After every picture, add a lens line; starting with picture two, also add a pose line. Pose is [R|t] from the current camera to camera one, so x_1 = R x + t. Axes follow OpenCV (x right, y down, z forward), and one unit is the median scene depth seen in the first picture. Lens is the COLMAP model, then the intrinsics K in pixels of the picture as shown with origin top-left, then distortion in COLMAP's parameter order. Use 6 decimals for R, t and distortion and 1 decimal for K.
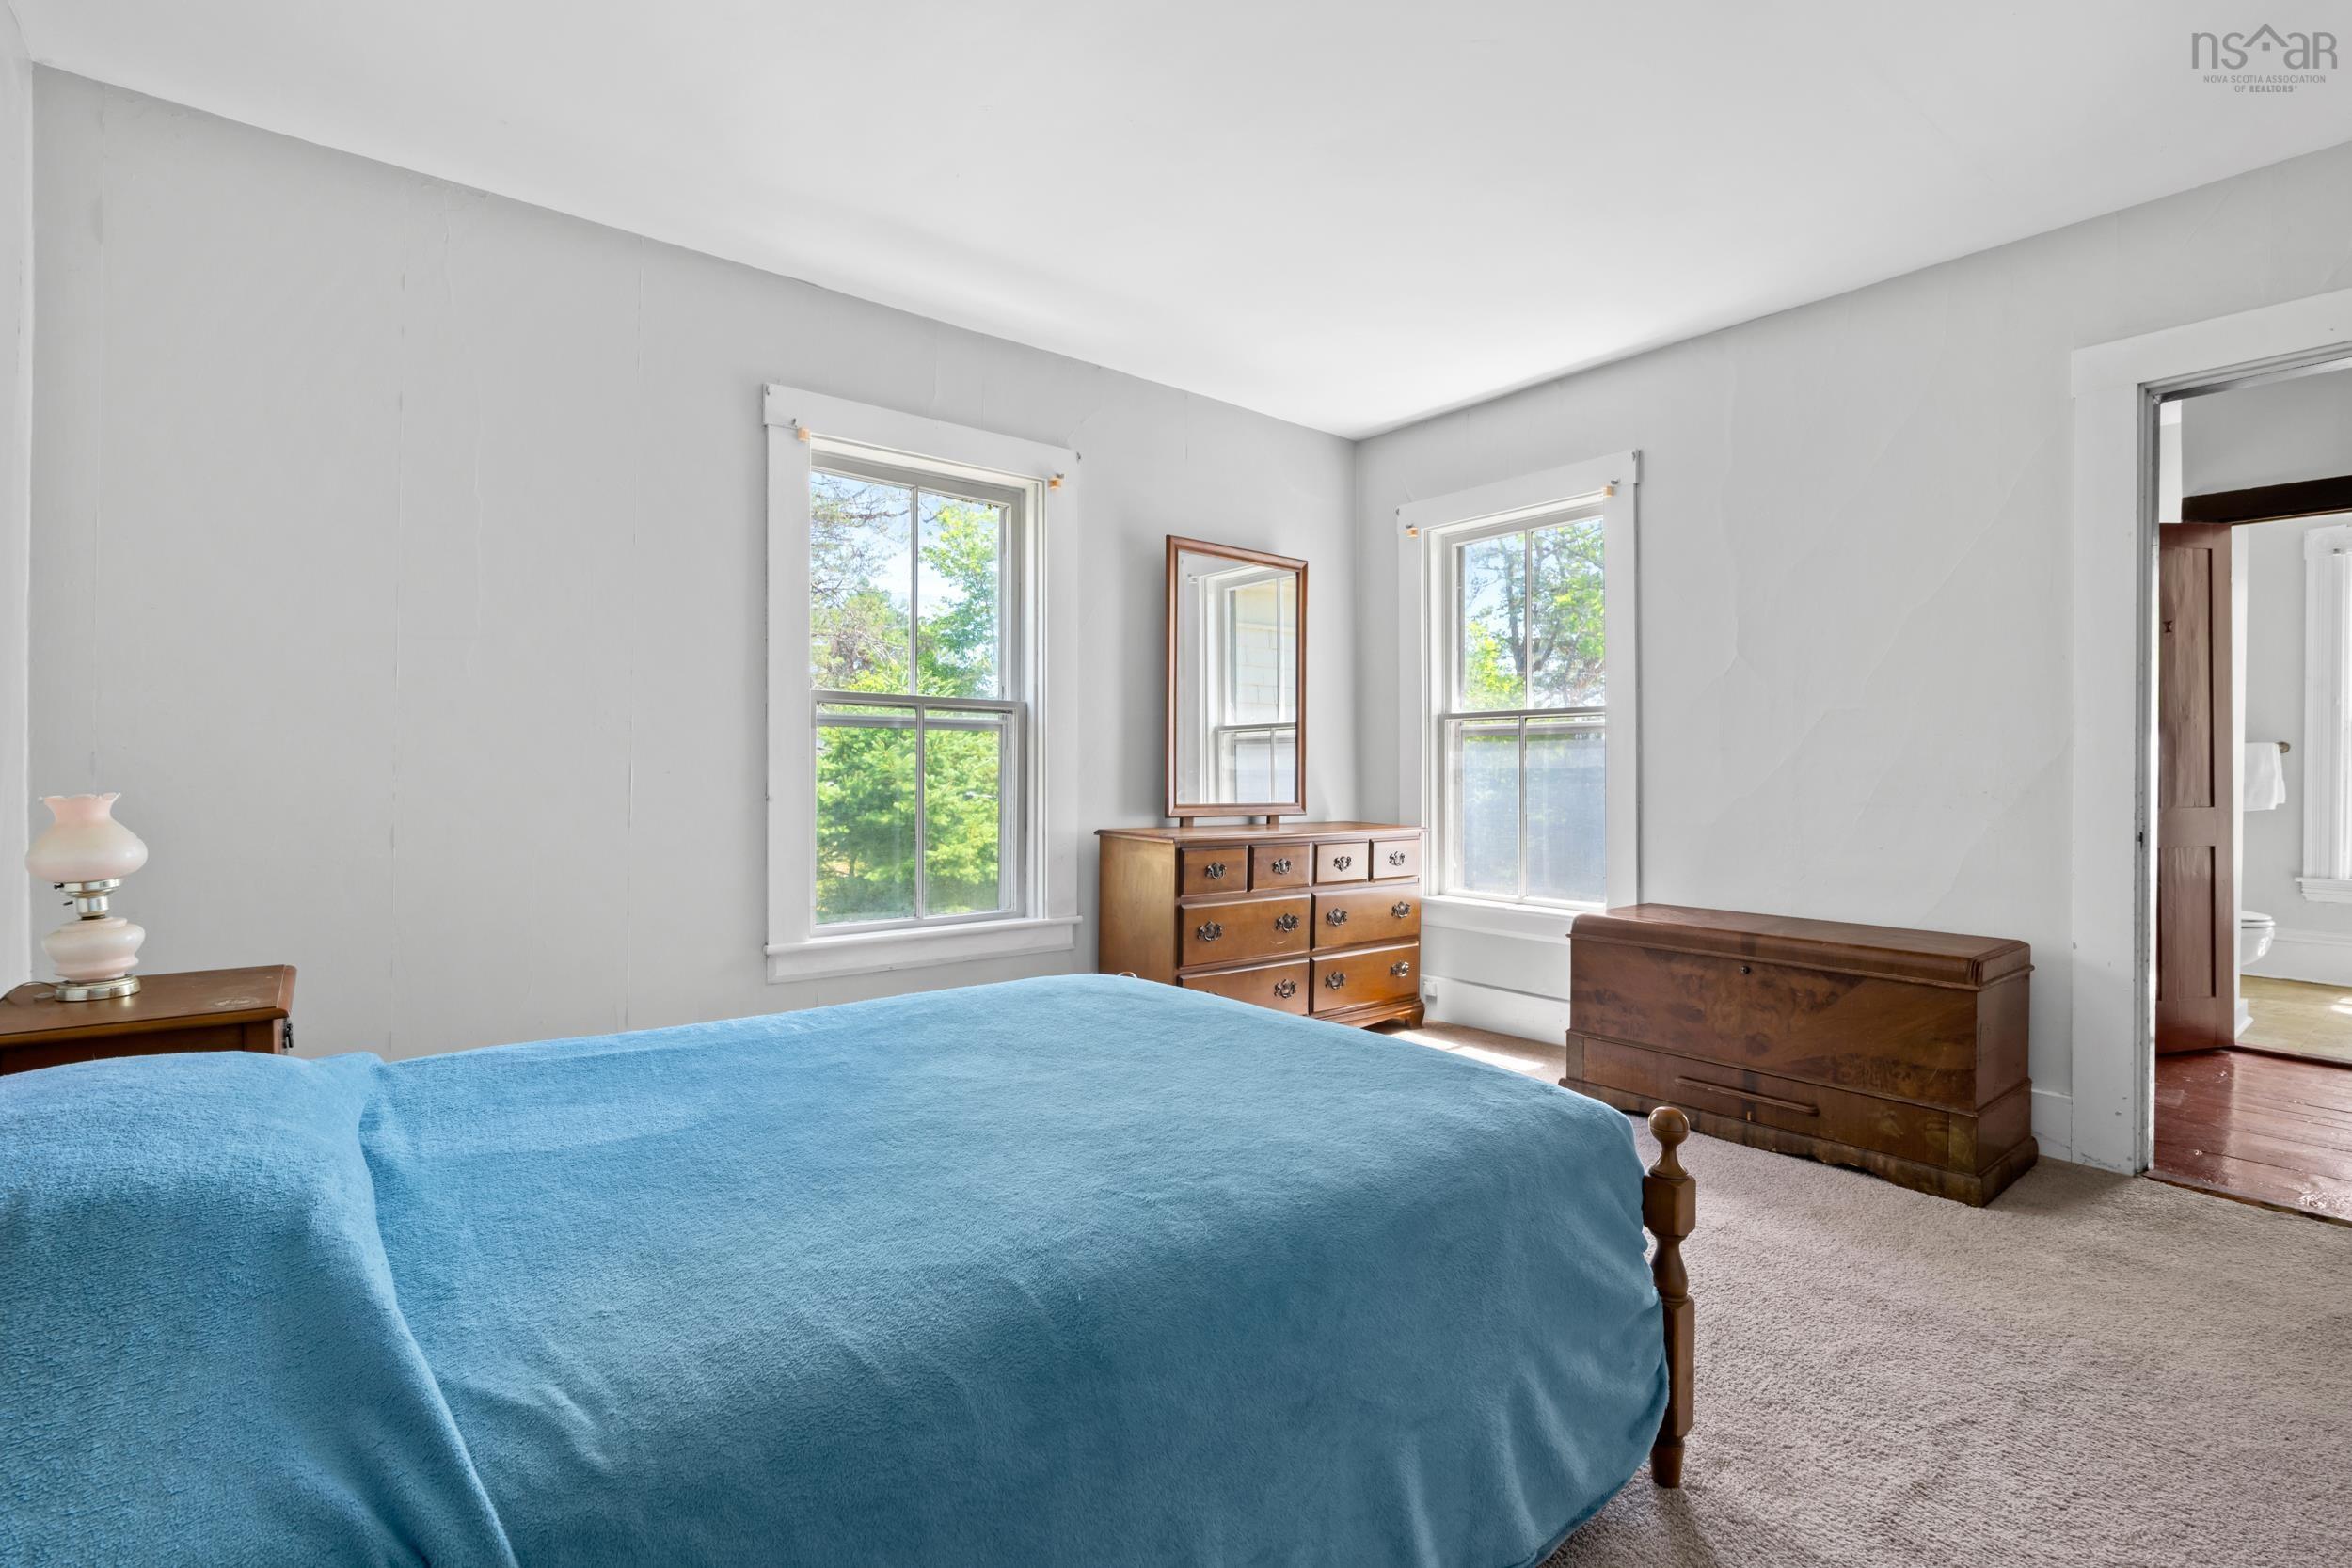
lens RADIAL K [[1121.0, 0, 1181.7], [0, 1121.0, 776.4], [0, 0, 1]] dist [0.023231, 0.000132]
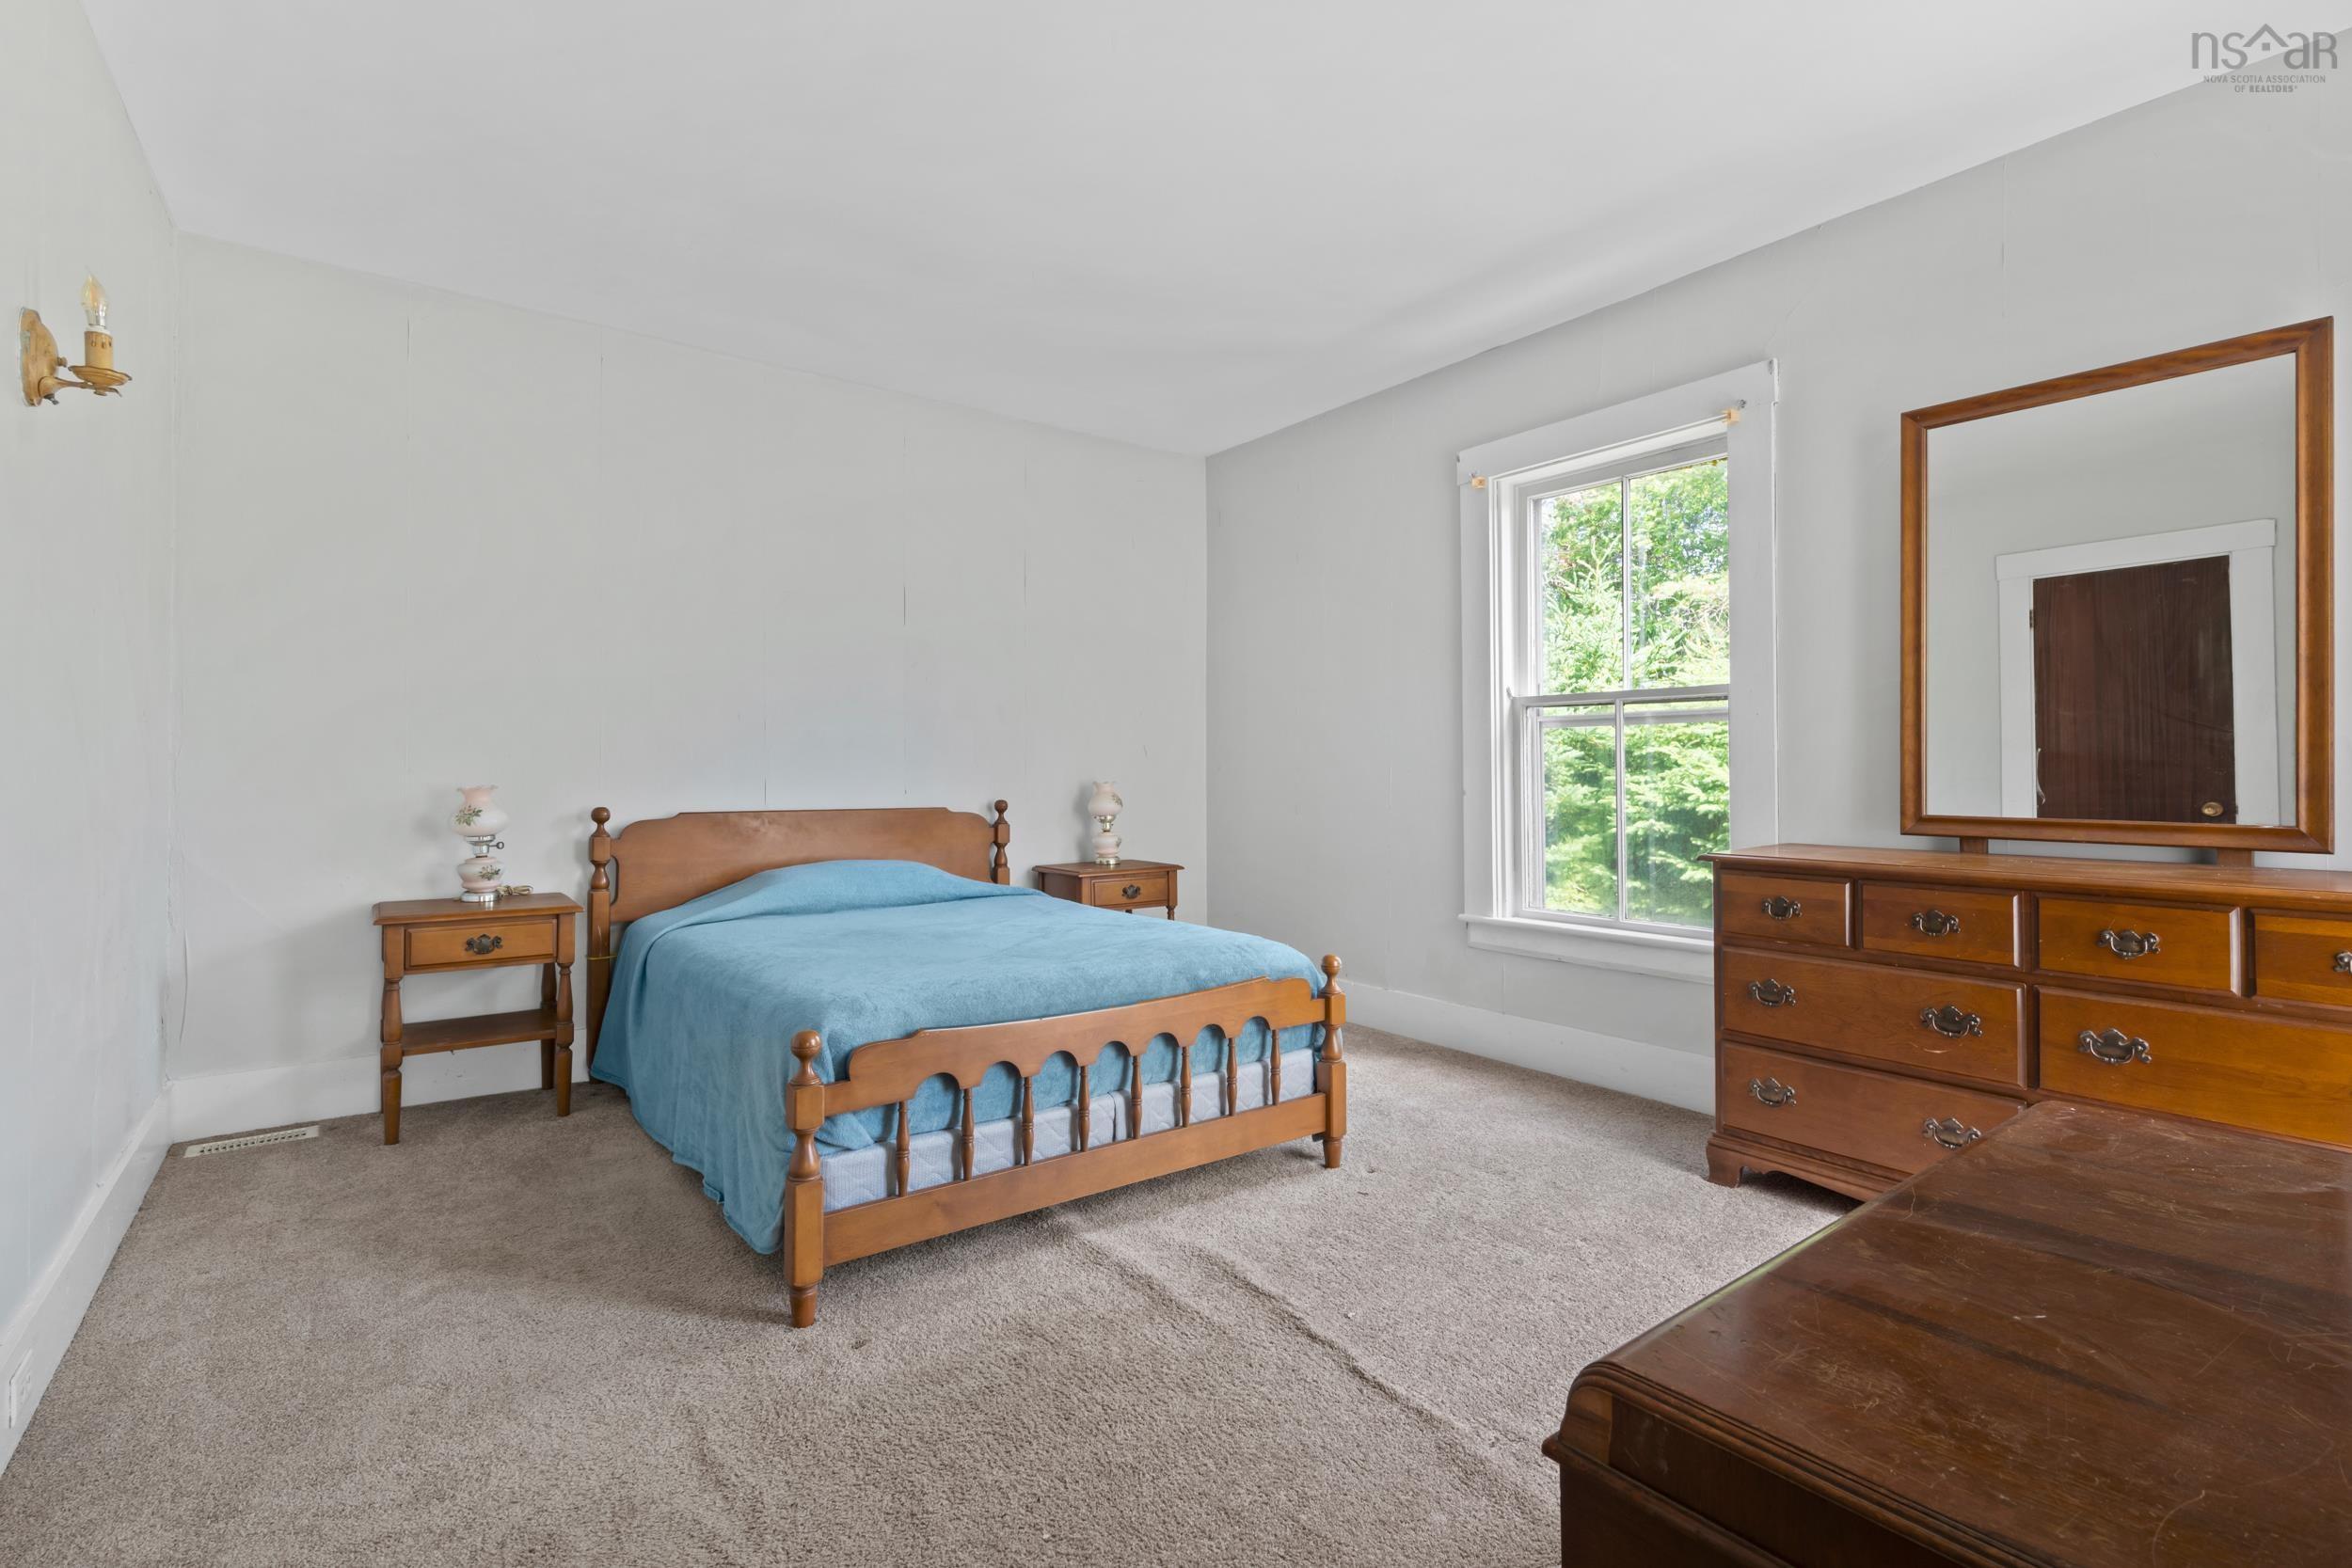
lens RADIAL K [[1121.0, 0, 1181.7], [0, 1121.0, 776.4], [0, 0, 1]] dist [0.023231, 0.000132]
pose [[-0.037764, 0.001723, -0.999285, 0.849671], [0.000107, 0.999999, 0.001720, 0.000830], [0.999287, -0.000042, -0.037764, 0.736865]]
